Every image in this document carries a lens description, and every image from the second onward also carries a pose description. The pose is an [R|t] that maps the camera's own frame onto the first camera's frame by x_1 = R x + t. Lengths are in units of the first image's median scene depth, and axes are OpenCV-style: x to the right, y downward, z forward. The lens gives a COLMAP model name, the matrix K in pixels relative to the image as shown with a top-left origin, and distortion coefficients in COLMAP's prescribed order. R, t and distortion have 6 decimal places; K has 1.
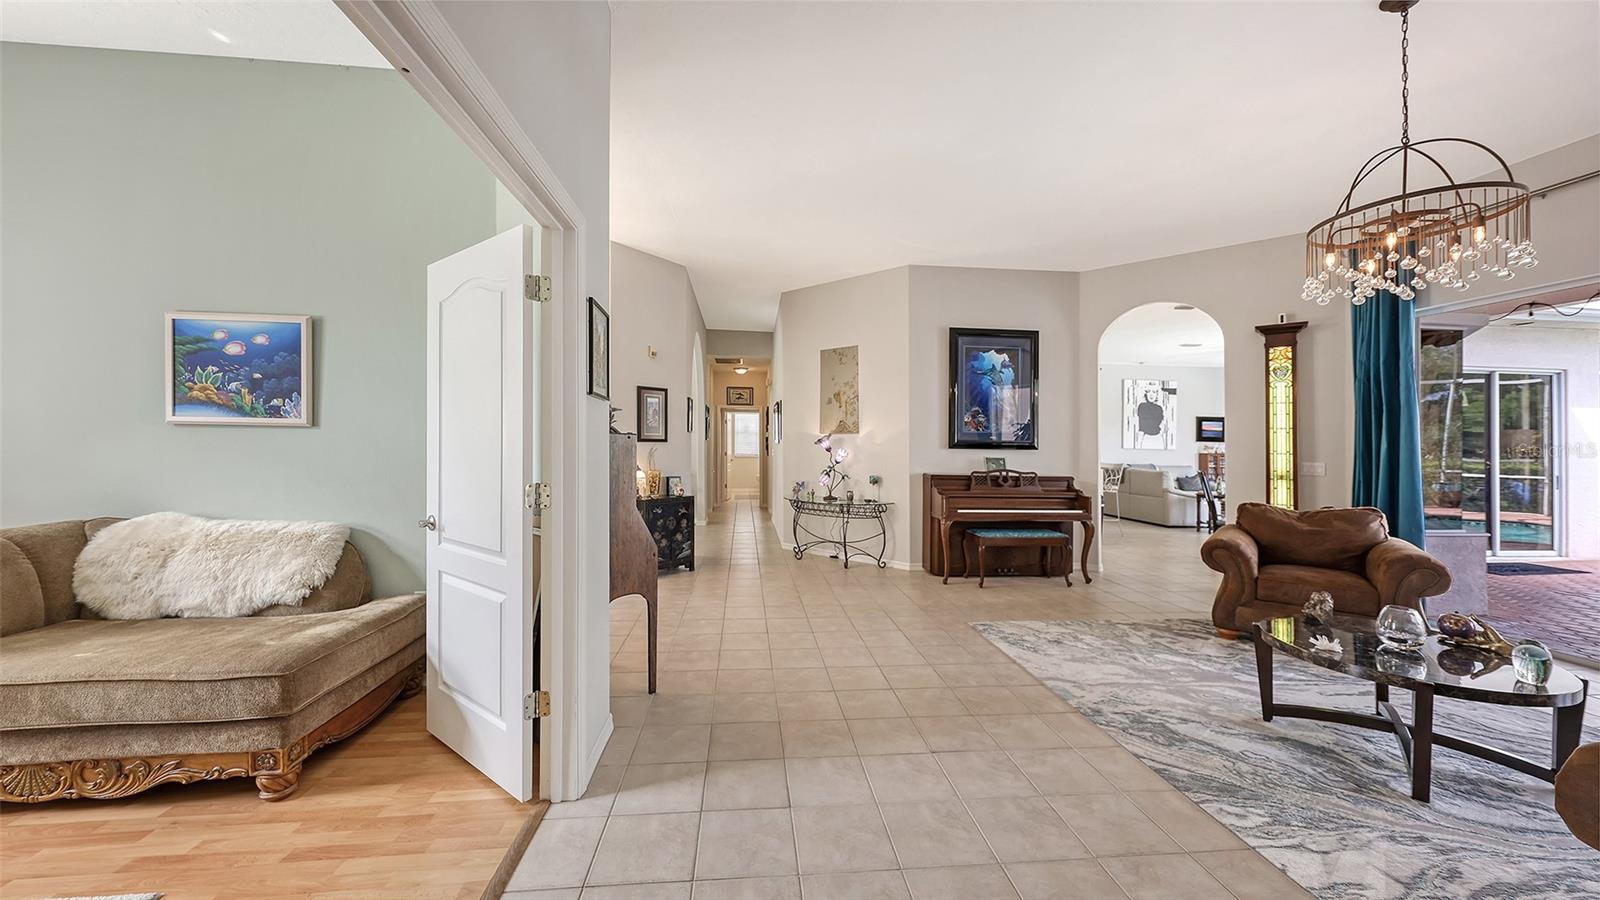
lens RADIAL K [[558.4, 0, 785.4], [0, 558.4, 442.6], [0, 0, 1]] dist [0.007097, -0.002383]
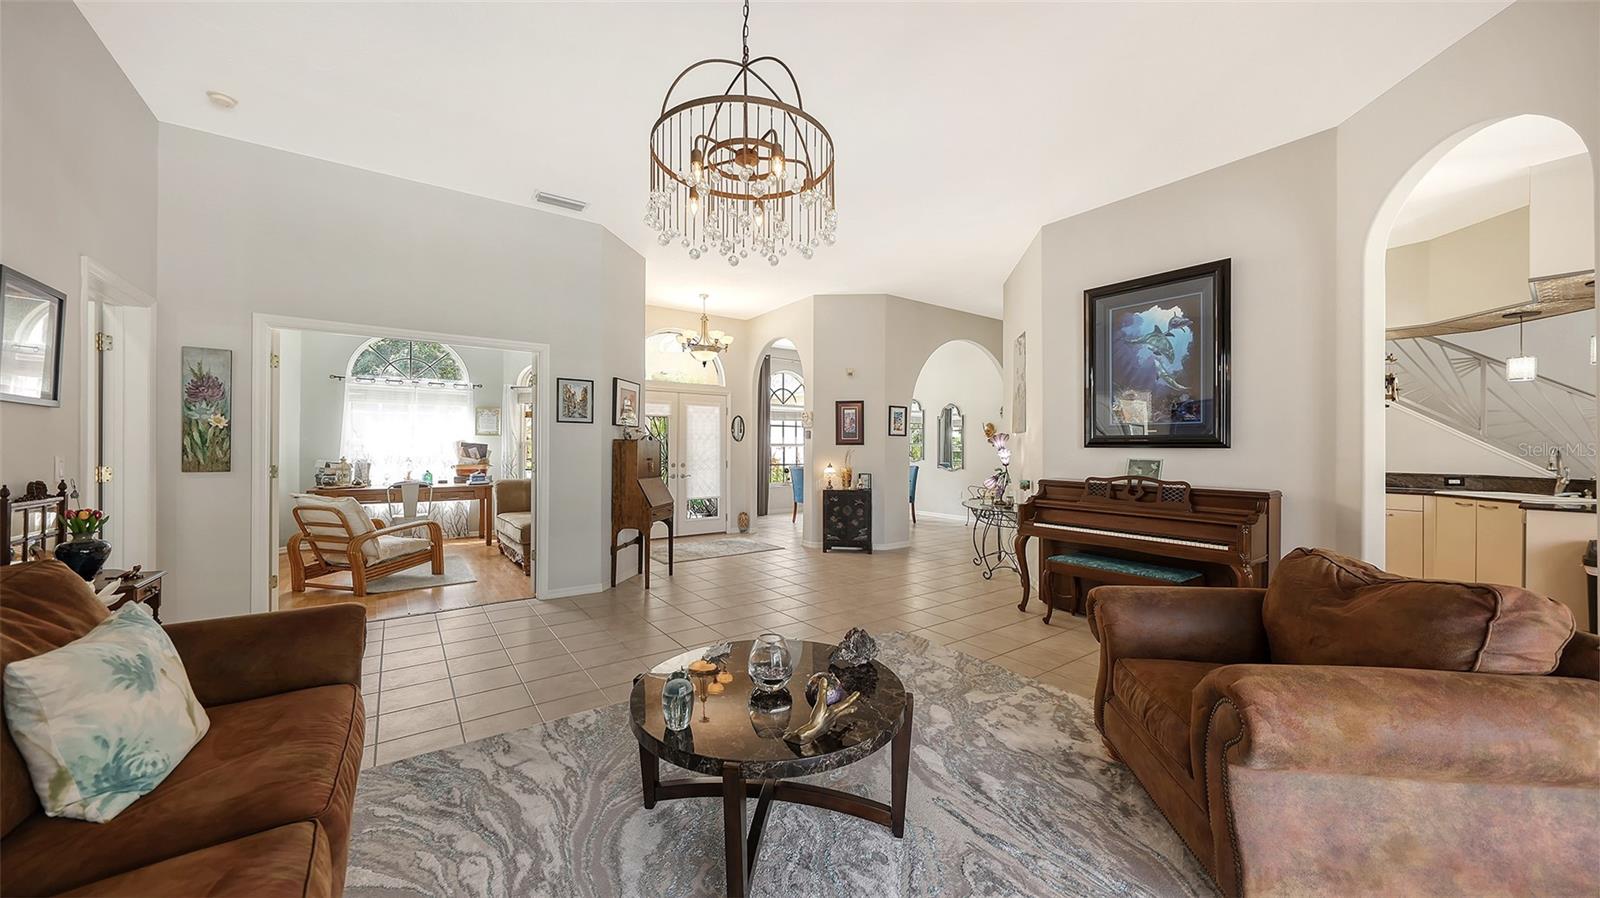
lens RADIAL K [[539.6, 0, 775.7], [0, 539.6, 444.7], [0, 0, 1]] dist [-0.000180, -0.000012]
pose [[0.506398, -0.015916, -0.862153, 0.805564], [0.008743, 0.999873, -0.013324, 0.014488], [0.862256, -0.000791, 0.506473, 0.283991]]
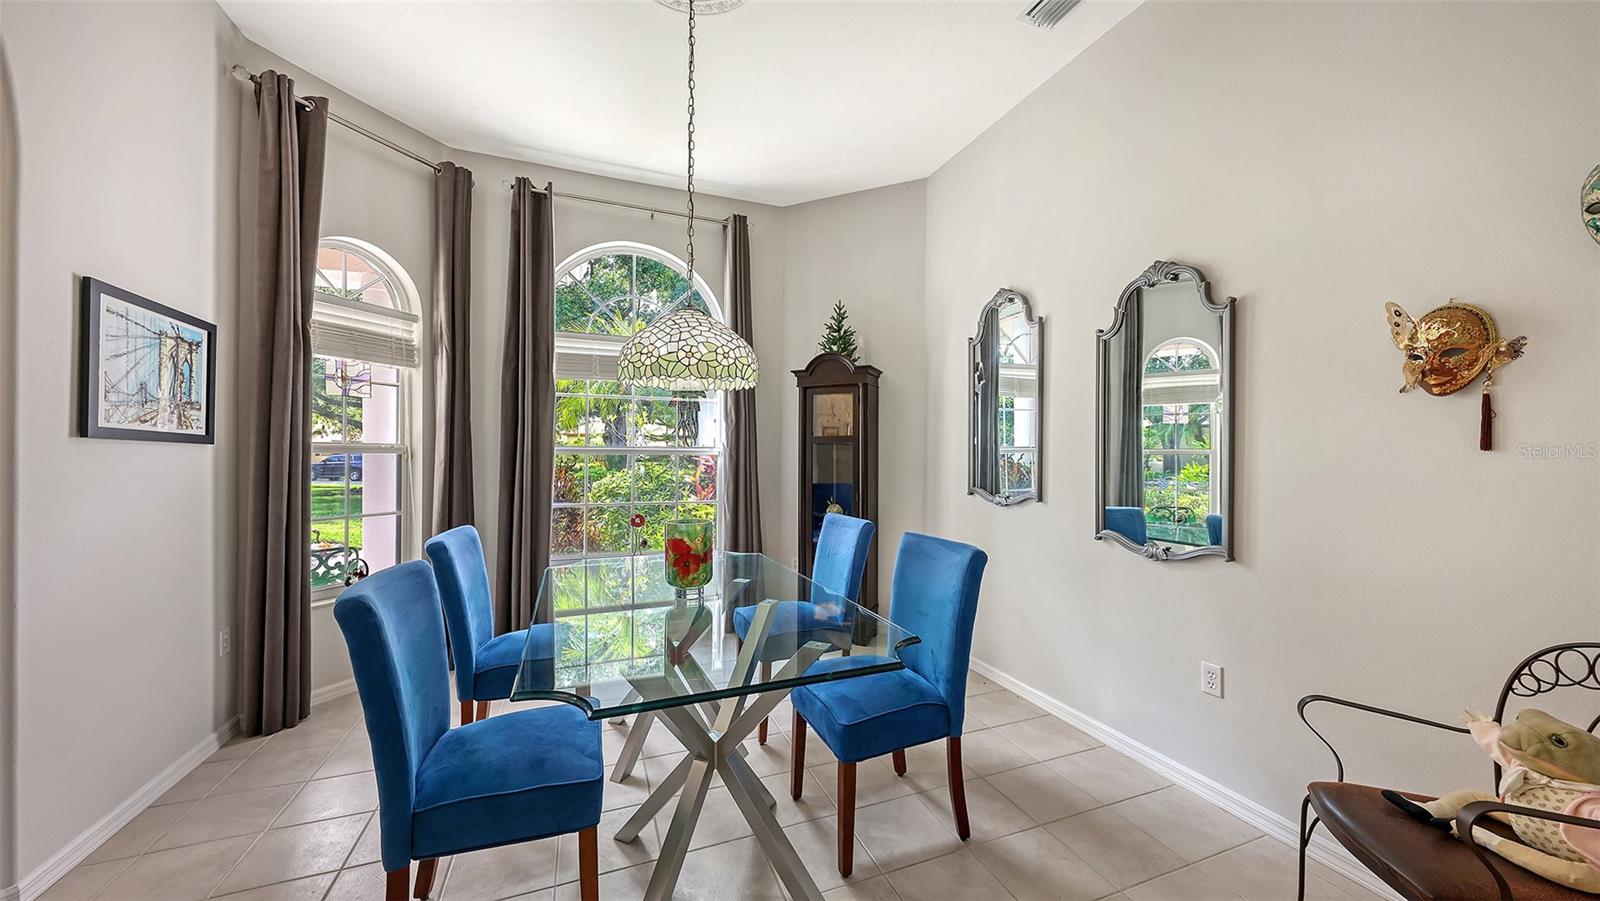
lens RADIAL K [[556.1, 0, 800.9], [0, 556.1, 454.9], [0, 0, 1]] dist [0.001761, 0.000024]
pose [[0.293761, -0.011269, -0.955812, -0.191663], [0.003493, 0.999936, -0.010715, 0.003900], [0.955872, -0.000191, 0.293782, 1.389045]]
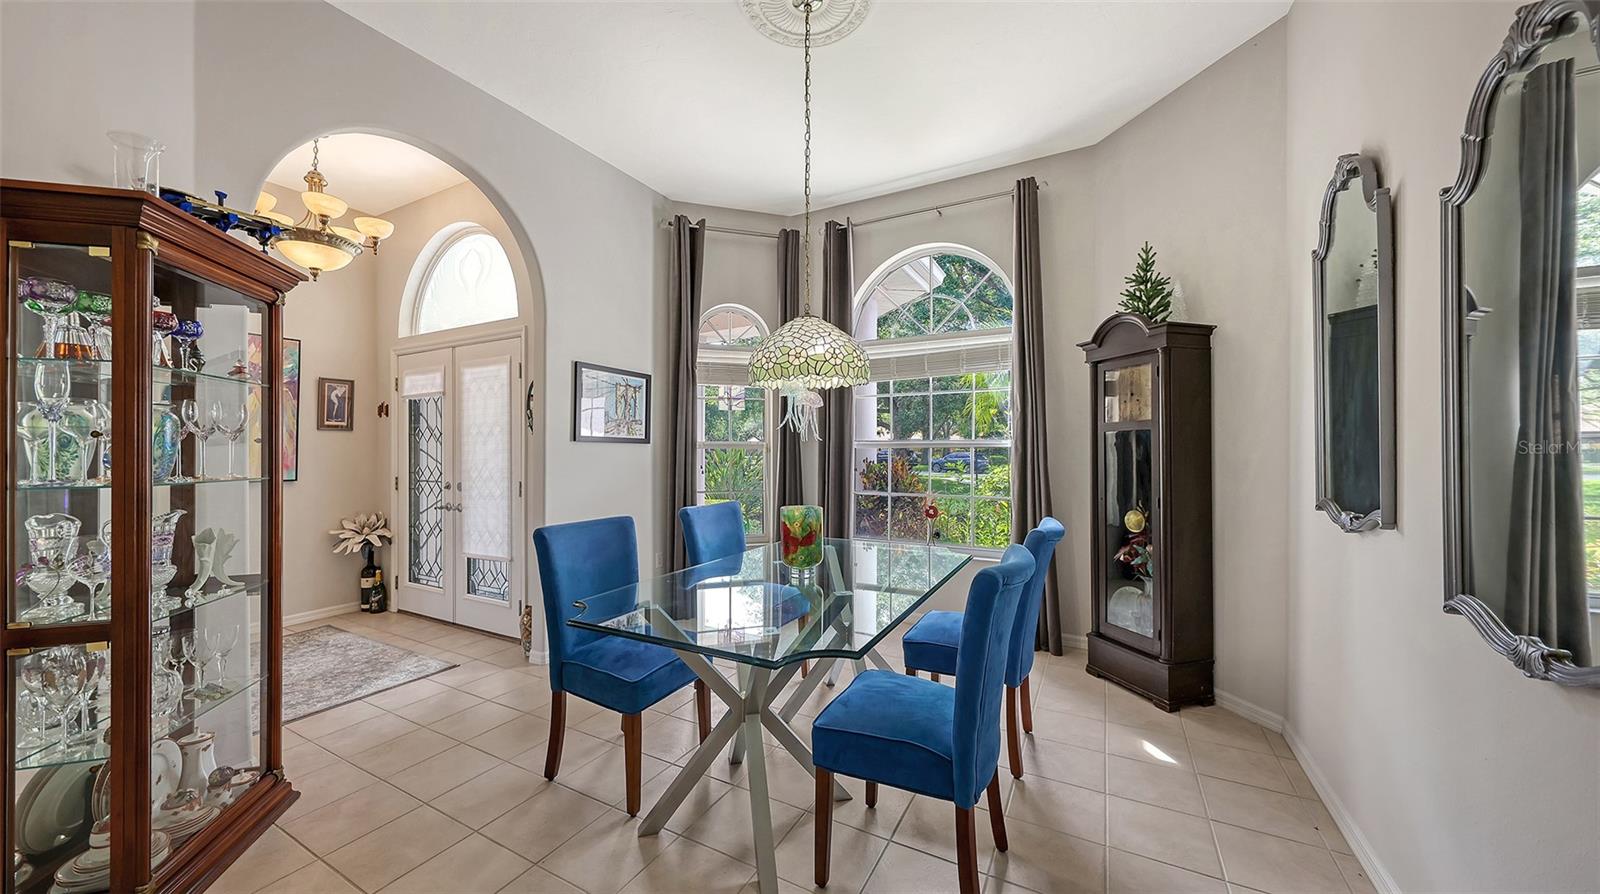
lens RADIAL K [[561.6, 0, 802.4], [0, 561.6, 441.8], [0, 0, 1]] dist [-0.000444, -0.000034]
pose [[-0.546402, -0.021065, -0.837258, -0.222145], [0.001195, 0.999663, -0.025931, 0.006301], [0.837522, -0.015170, -0.546193, 1.668728]]
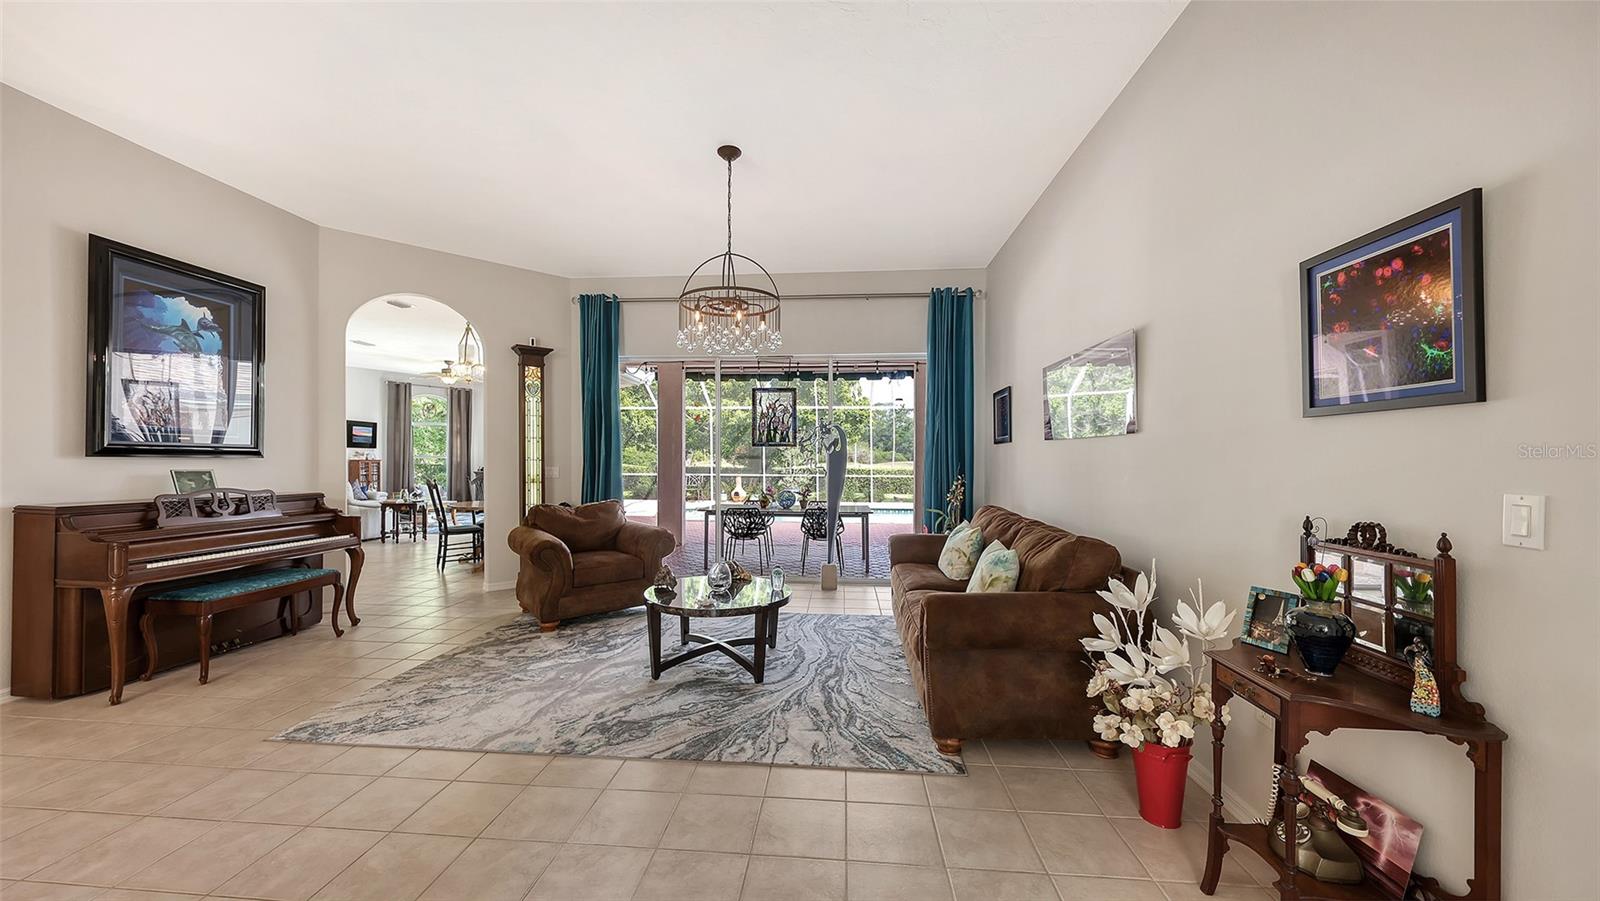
lens RADIAL K [[566.1, 0, 800.0], [0, 566.1, 450.5], [0, 0, 1]] dist [0.001551, -0.000021]
pose [[0.157718, 0.006105, 0.987465, -0.159200], [-0.010001, 0.999939, -0.004584, 0.000481], [-0.987434, -0.009152, 0.157770, 0.255588]]
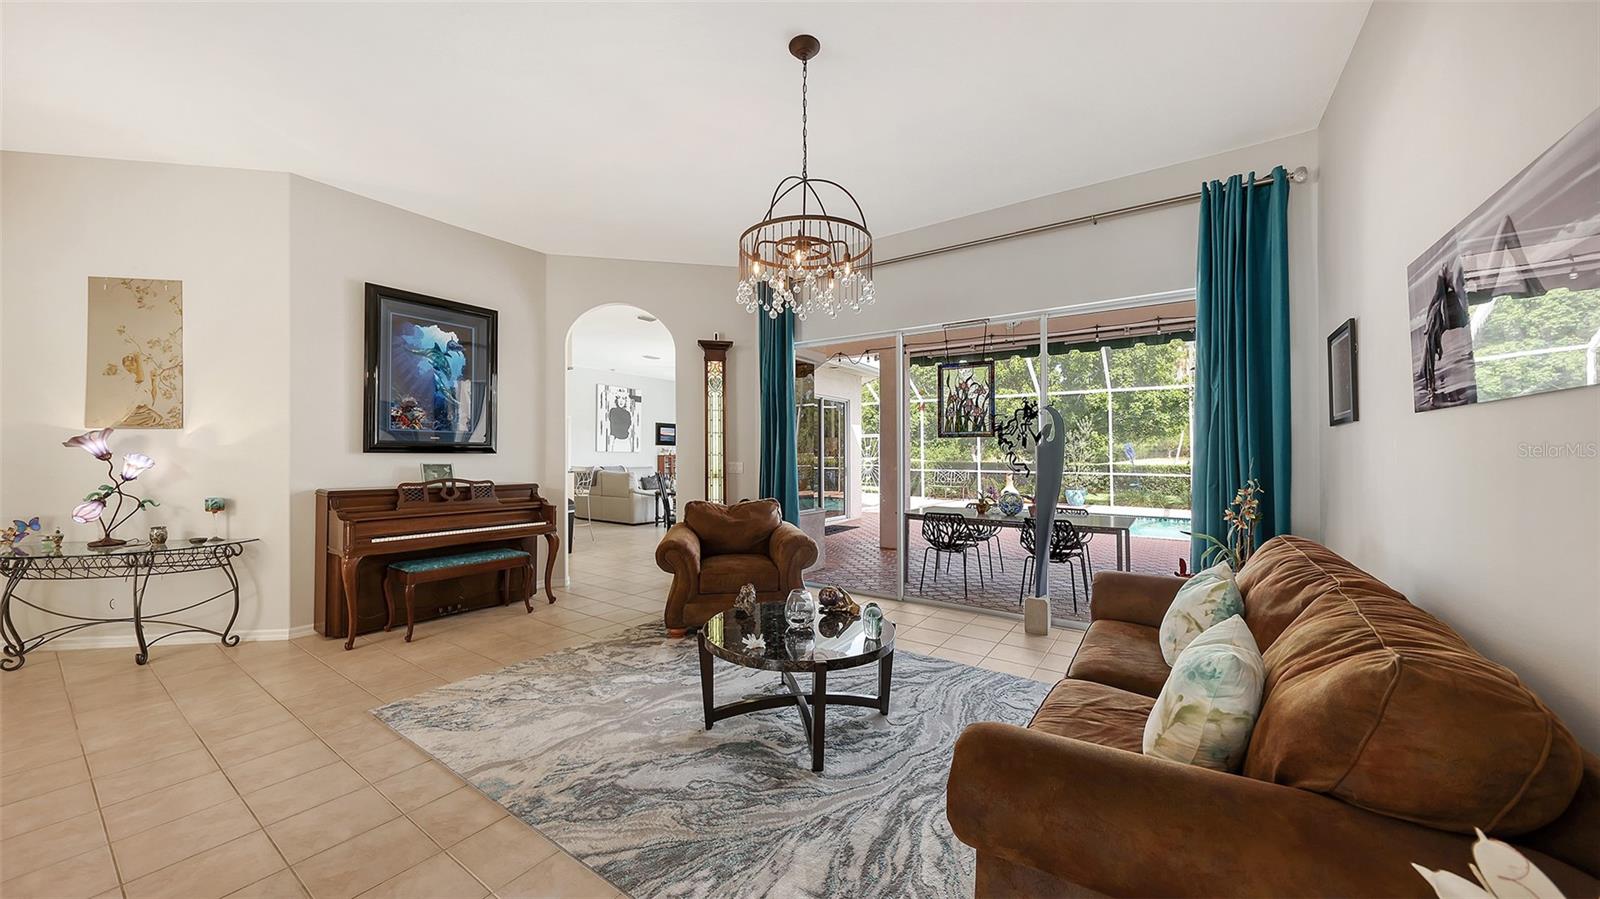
lens RADIAL K [[561.6, 0, 802.4], [0, 561.6, 444.3], [0, 0, 1]] dist [-0.000444, -0.000034]
pose [[0.632950, 0.003932, 0.774182, 0.103706], [-0.001287, 0.999991, -0.004027, 0.002332], [-0.774191, 0.001553, 0.632950, 0.129948]]
